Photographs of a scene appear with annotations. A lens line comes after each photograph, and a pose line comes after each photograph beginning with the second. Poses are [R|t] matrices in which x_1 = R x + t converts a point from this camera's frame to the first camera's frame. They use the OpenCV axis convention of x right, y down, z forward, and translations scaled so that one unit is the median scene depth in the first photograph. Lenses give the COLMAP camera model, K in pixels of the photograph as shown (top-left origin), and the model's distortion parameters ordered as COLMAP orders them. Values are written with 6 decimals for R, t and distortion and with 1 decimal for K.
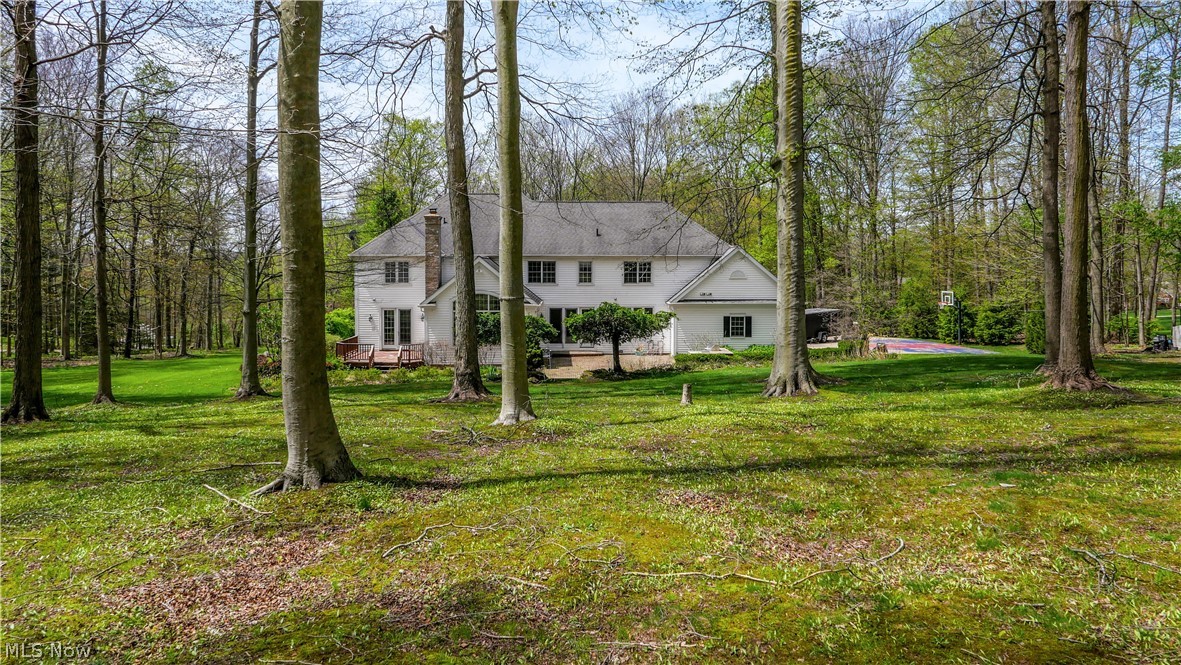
lens RADIAL K [[797.2, 0, 590.0], [0, 797.2, 334.5], [0, 0, 1]] dist [-0.009134, -0.004089]
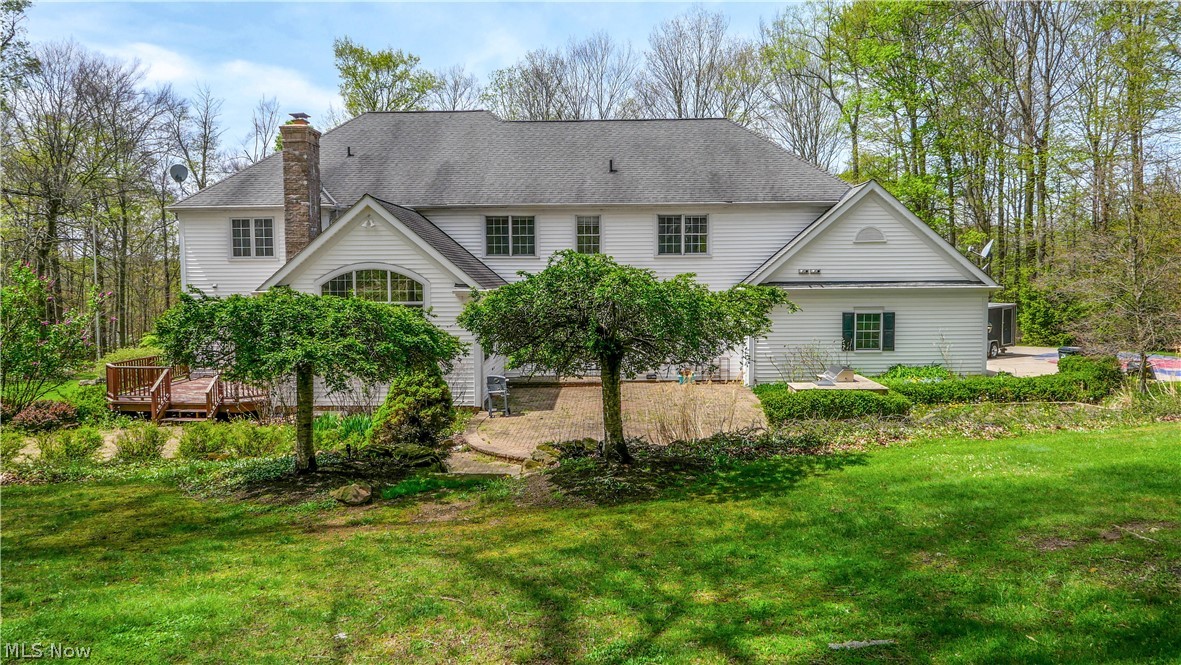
lens RADIAL K [[797.2, 0, 590.5], [0, 797.2, 329.2], [0, 0, 1]] dist [-0.009134, -0.004089]
pose [[0.997823, -0.004044, -0.065823, 0.032395], [0.002807, 0.999818, -0.018871, -0.001879], [0.065887, 0.018645, 0.997653, 0.448063]]
